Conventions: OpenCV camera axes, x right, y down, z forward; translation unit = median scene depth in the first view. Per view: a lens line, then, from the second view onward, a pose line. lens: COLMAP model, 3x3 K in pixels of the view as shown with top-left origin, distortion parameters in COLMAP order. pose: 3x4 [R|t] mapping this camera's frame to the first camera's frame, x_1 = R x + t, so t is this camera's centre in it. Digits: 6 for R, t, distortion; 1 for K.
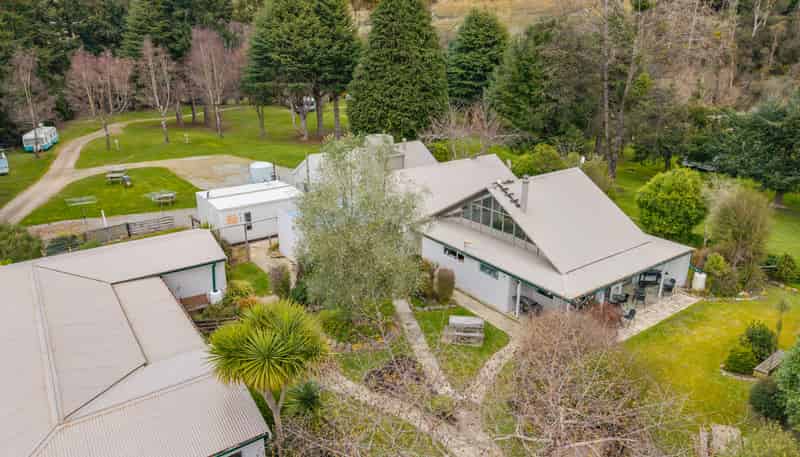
lens RADIAL K [[538.3, 0, 400.0], [0, 538.3, 228.5], [0, 0, 1]] dist [0.002963, 0.001790]
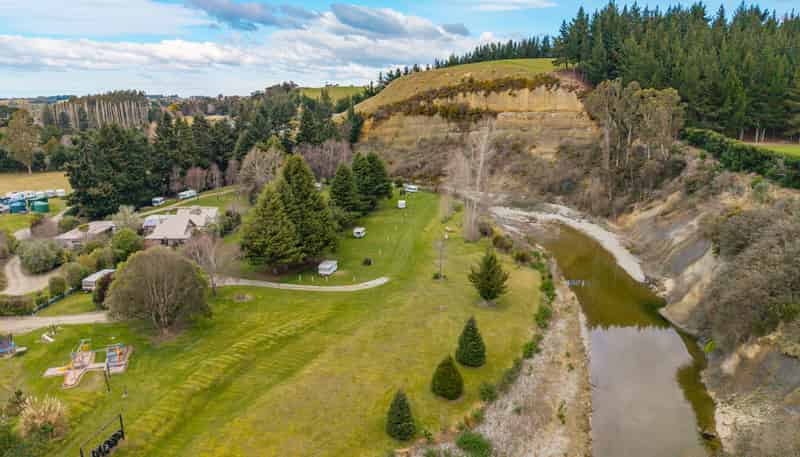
lens RADIAL K [[538.3, 0, 400.0], [0, 538.3, 228.5], [0, 0, 1]] dist [0.002963, 0.001790]
pose [[0.827725, 0.127080, -0.546554, 2.058046], [-0.182817, 0.981947, -0.048552, -0.066949], [0.530517, 0.140107, 0.836015, -0.835856]]
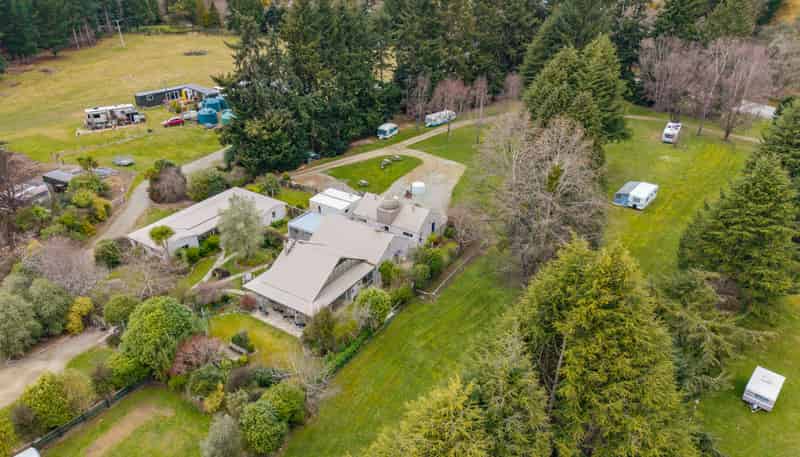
lens RADIAL K [[538.3, 0, 400.0], [0, 538.3, 228.5], [0, 0, 1]] dist [0.002963, 0.001790]
pose [[0.361218, 0.448369, -0.817610, 0.963715], [-0.307757, 0.885004, 0.349362, -0.476591], [0.880232, 0.125429, 0.457668, 0.171566]]
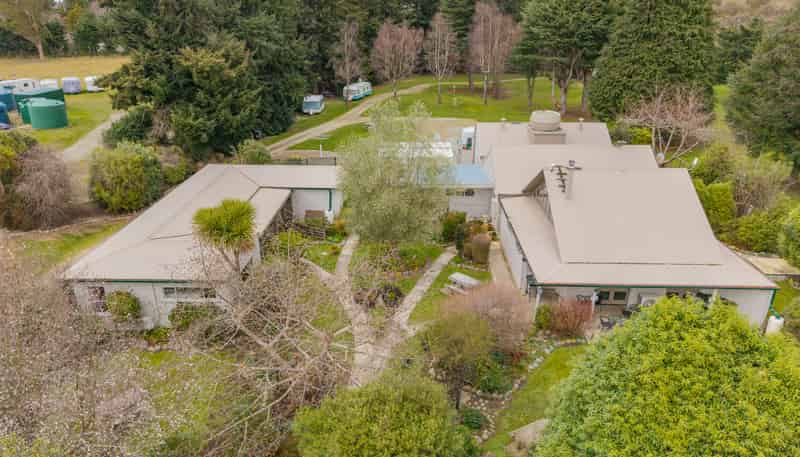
lens RADIAL K [[538.3, 0, 400.0], [0, 538.3, 228.5], [0, 0, 1]] dist [0.002963, 0.001790]
pose [[0.793211, 0.228083, -0.564618, 0.249155], [-0.199861, 0.973354, 0.112419, -0.011293], [0.575214, 0.023673, 0.817660, 0.005608]]
